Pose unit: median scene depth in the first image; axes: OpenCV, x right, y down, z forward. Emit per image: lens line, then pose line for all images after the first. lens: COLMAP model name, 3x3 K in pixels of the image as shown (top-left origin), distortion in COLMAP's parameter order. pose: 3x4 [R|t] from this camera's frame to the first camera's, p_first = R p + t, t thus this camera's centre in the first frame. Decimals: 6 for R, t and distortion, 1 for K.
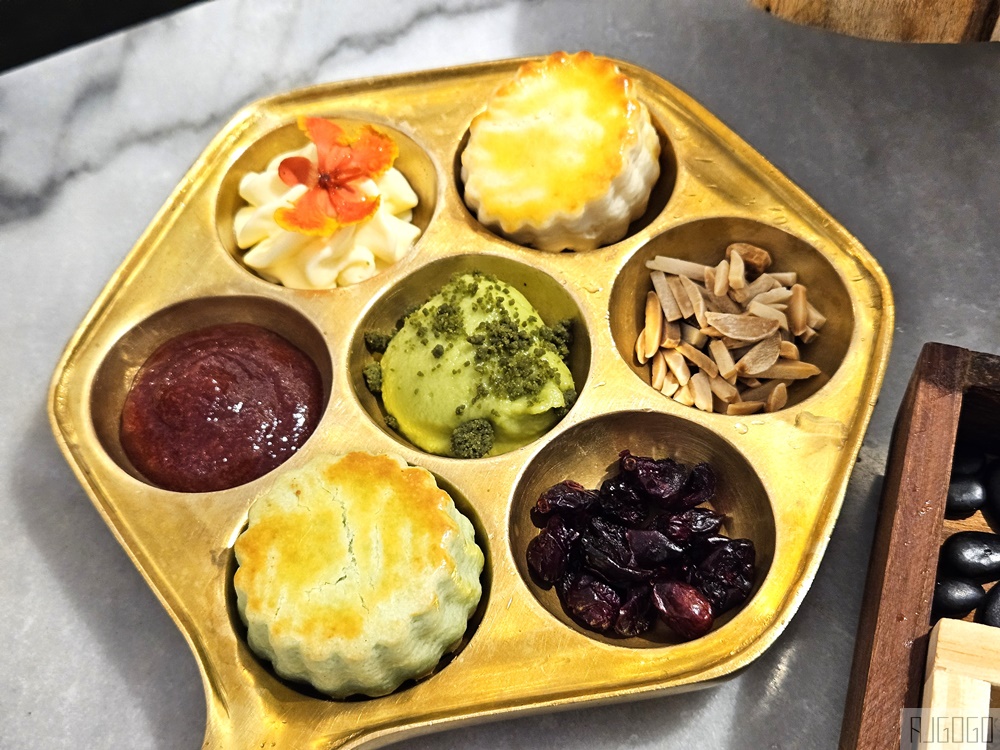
lens RADIAL K [[1302.9, 0, 498.2], [0, 1302.9, 375.3], [0, 0, 1]] dist [0.014841, 0.000000]
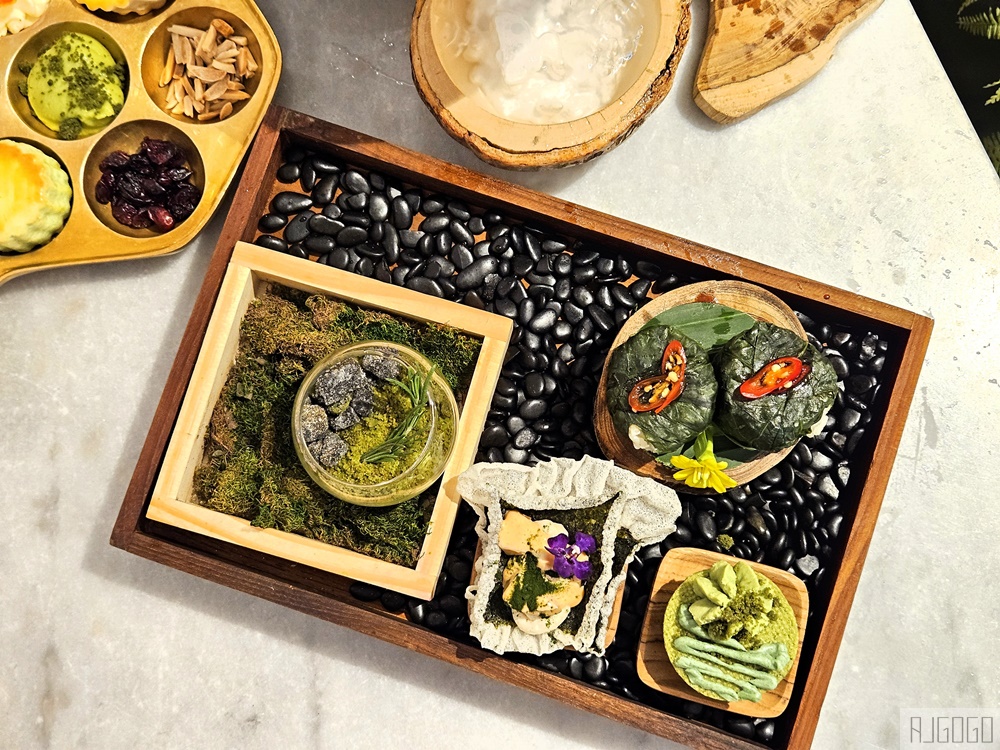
lens RADIAL K [[1302.9, 0, 500.5], [0, 1302.9, 373.3], [0, 0, 1]] dist [0.014841, 0.000000]
pose [[0.998550, 0.033077, 0.042468, 0.578685], [-0.048594, 0.893297, 0.446833, -0.554179], [-0.023156, -0.448248, 0.893609, -1.018571]]
